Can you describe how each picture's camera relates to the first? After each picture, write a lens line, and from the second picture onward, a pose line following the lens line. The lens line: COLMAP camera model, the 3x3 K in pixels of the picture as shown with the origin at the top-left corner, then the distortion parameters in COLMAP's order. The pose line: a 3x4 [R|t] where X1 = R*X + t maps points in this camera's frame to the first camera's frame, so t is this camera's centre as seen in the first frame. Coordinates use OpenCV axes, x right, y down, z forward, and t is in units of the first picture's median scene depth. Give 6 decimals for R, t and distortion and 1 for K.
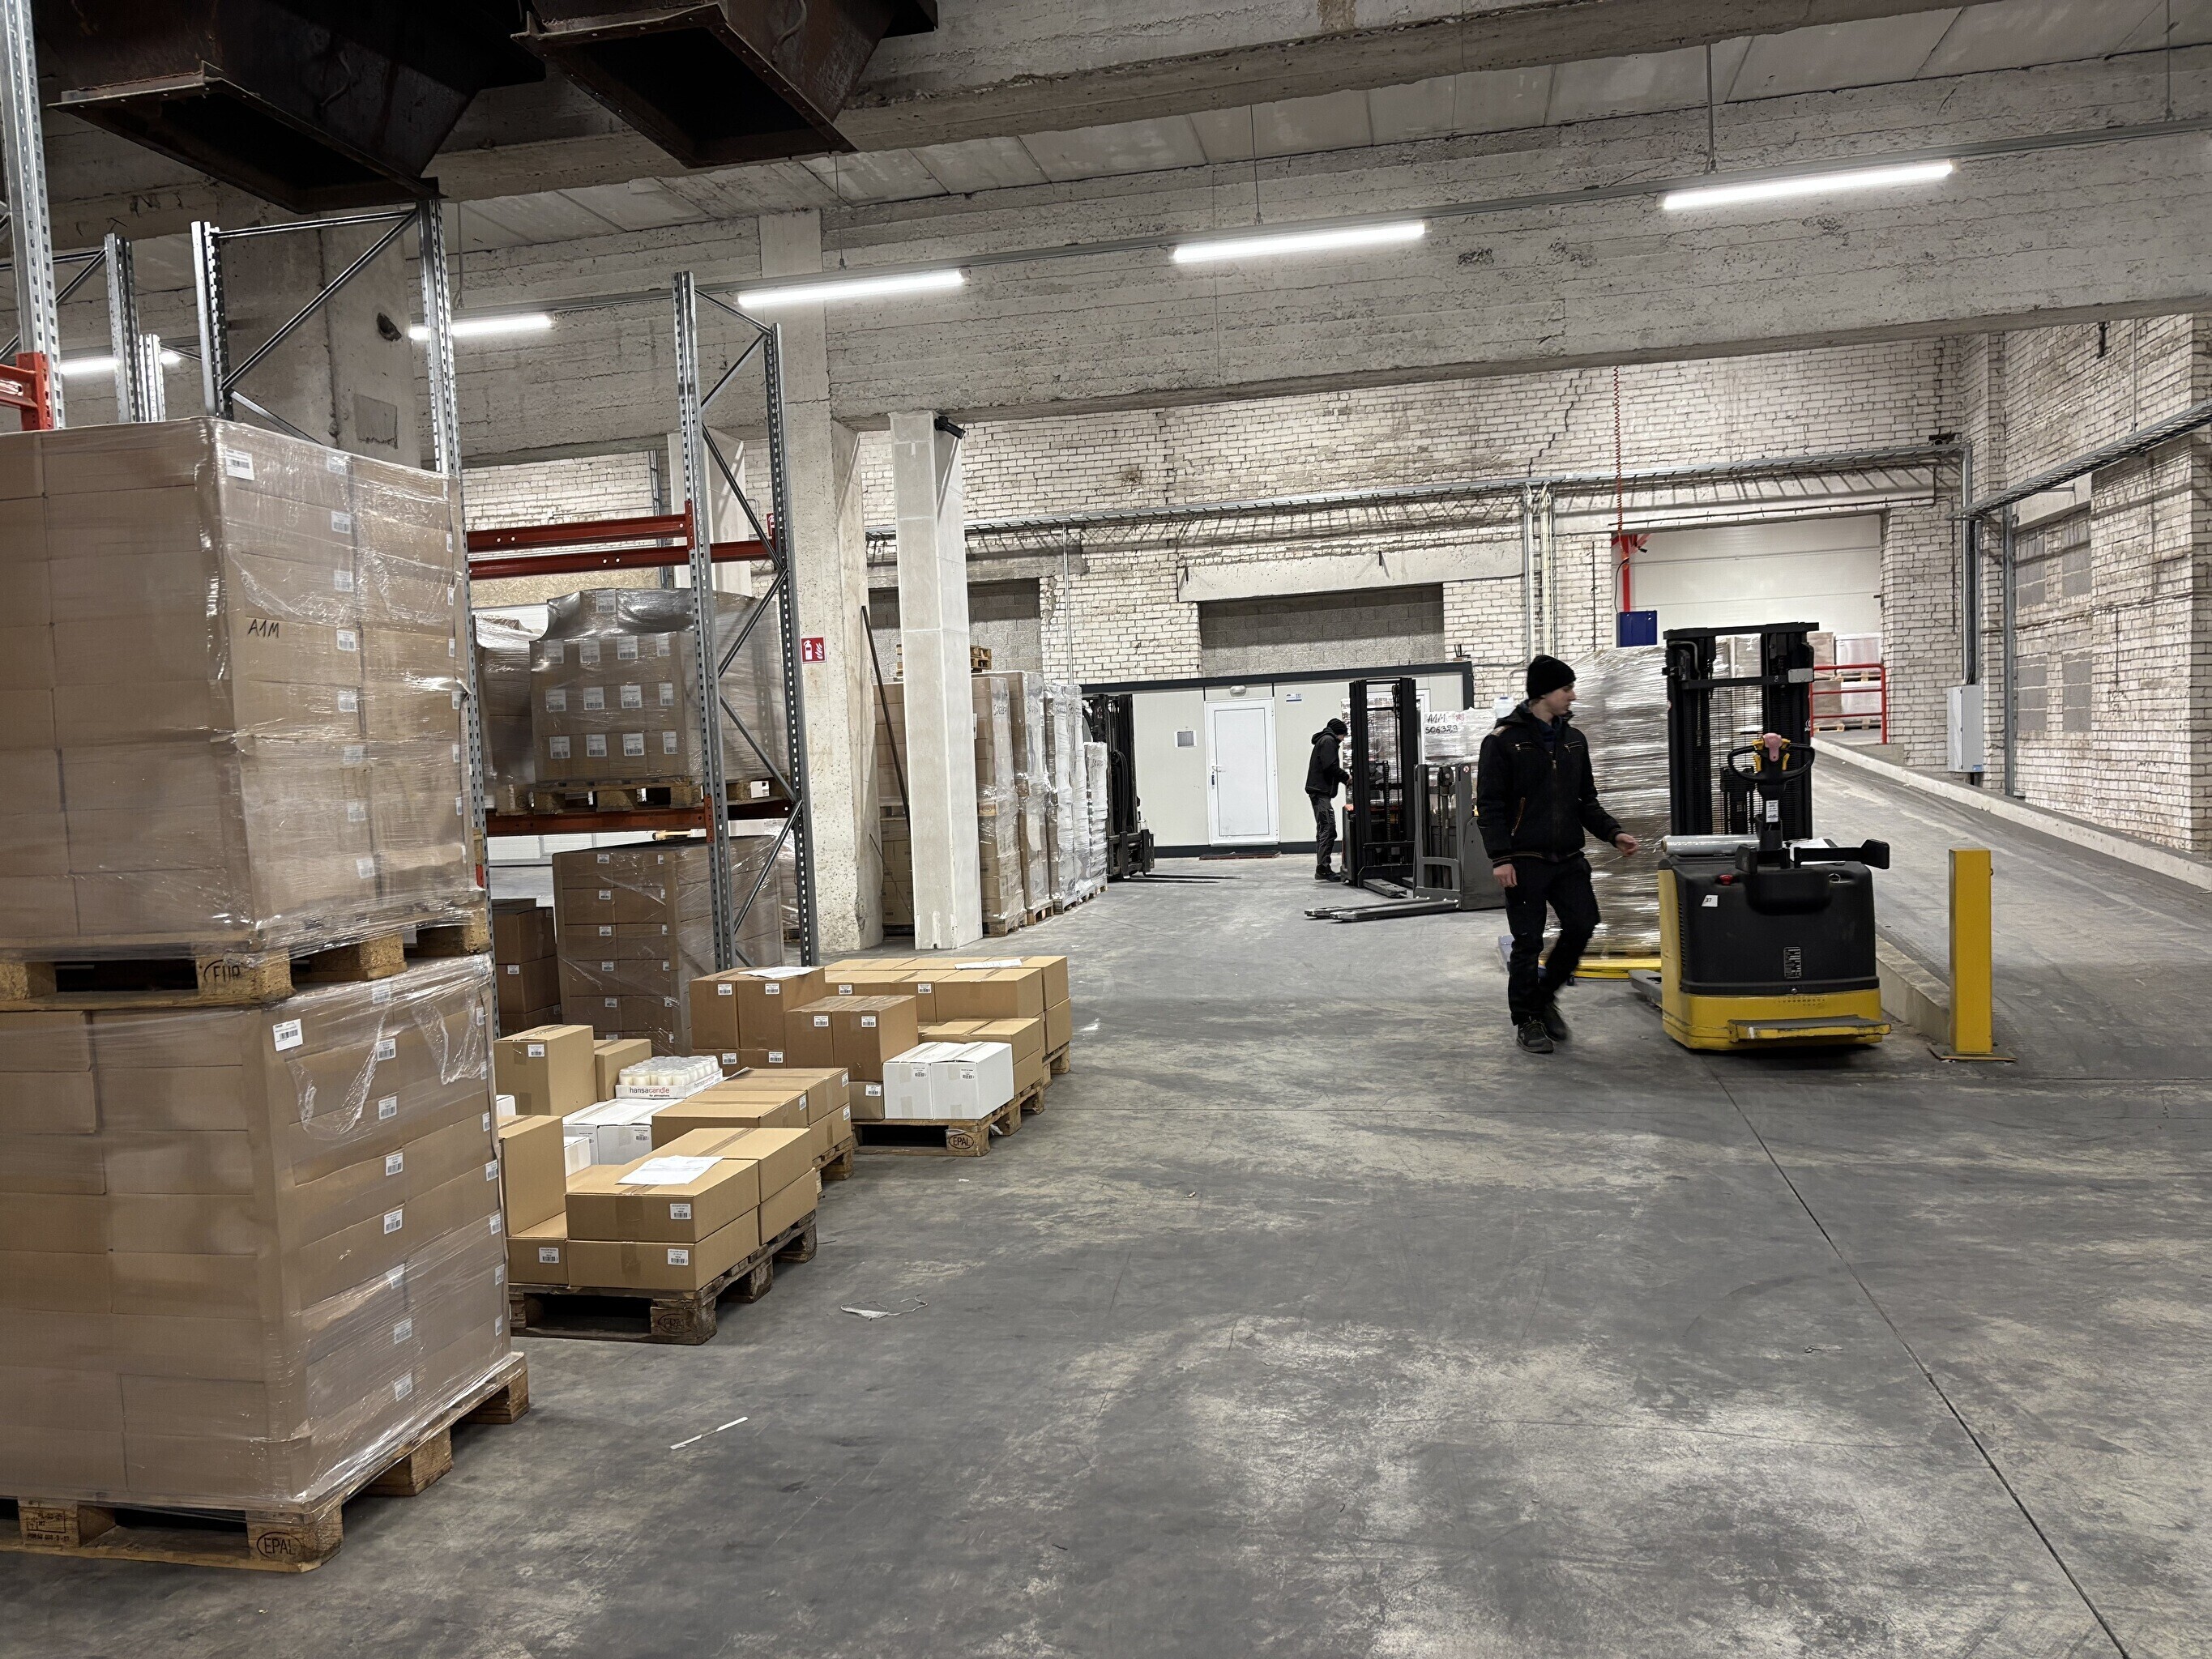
lens RADIAL K [[1672.3, 0, 1105.3], [0, 1672.3, 834.3], [0, 0, 1]] dist [0.018291, -0.020927]
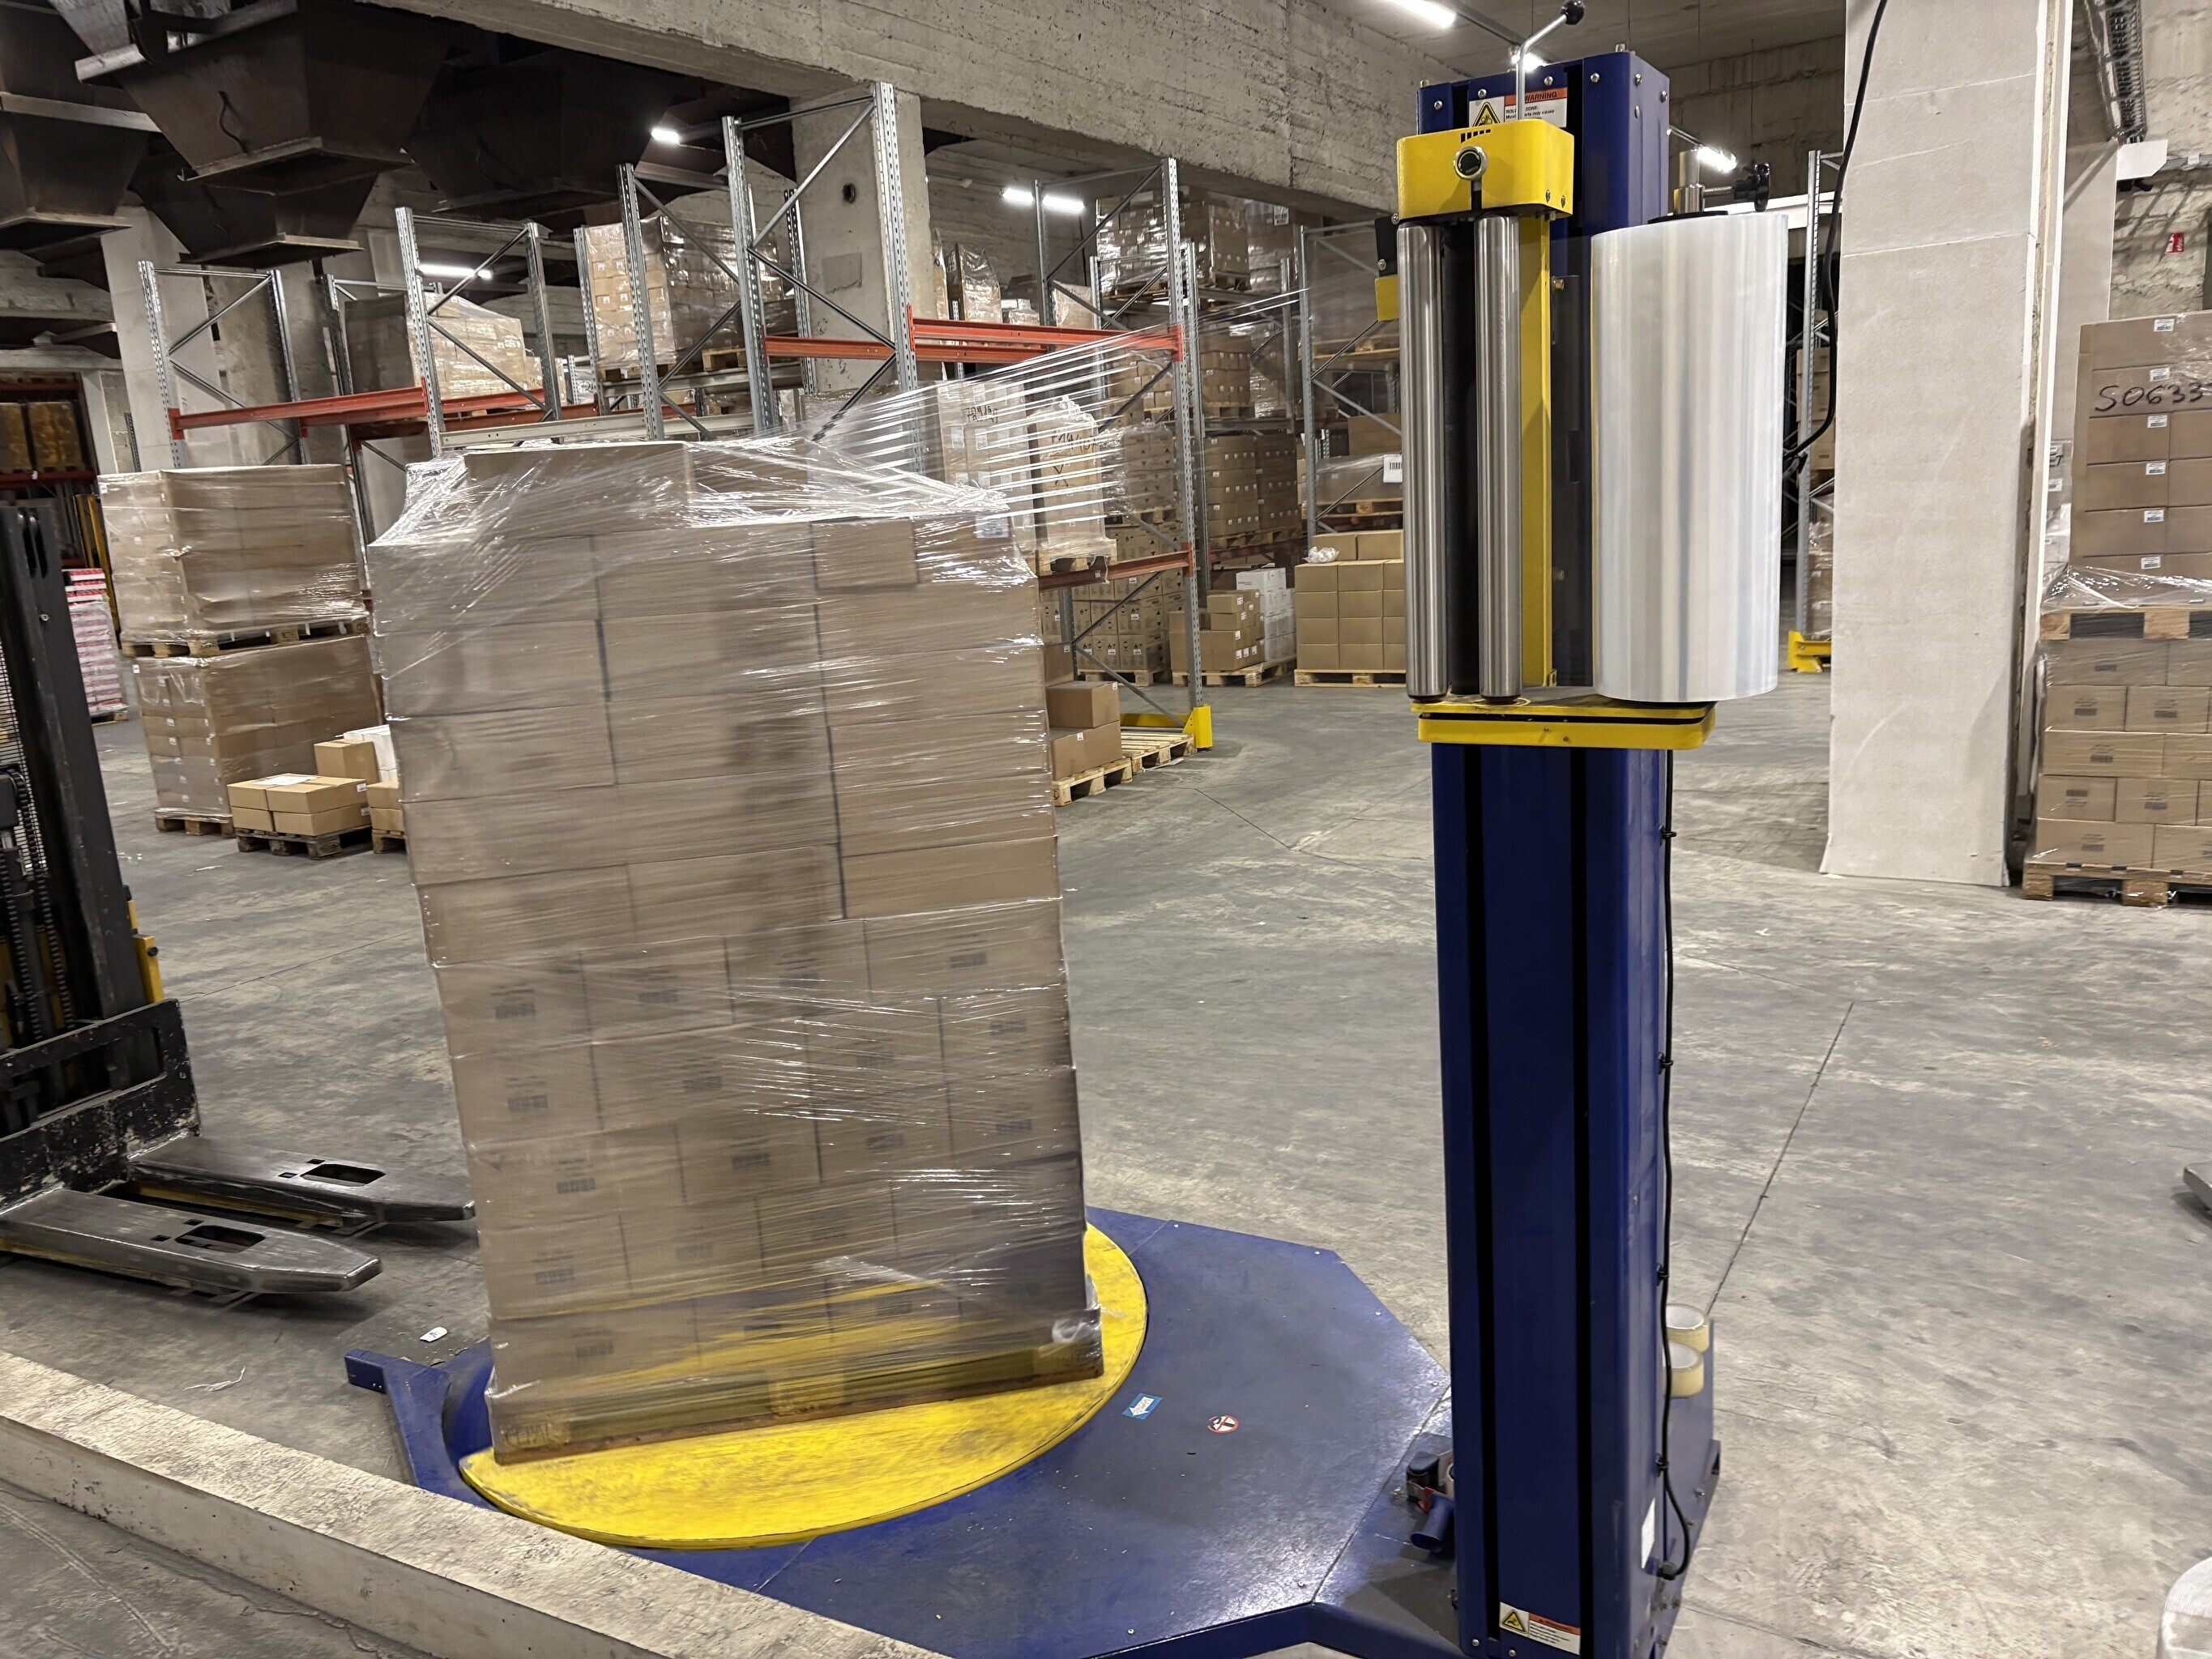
lens RADIAL K [[1672.3, 0, 1103.5], [0, 1672.3, 828.2], [0, 0, 1]] dist [0.018291, -0.020927]
pose [[-0.327586, 0.259272, -0.908552, 1.731892], [0.026955, 0.963785, 0.265315, -0.353623], [0.944437, 0.062423, -0.322711, 3.464005]]
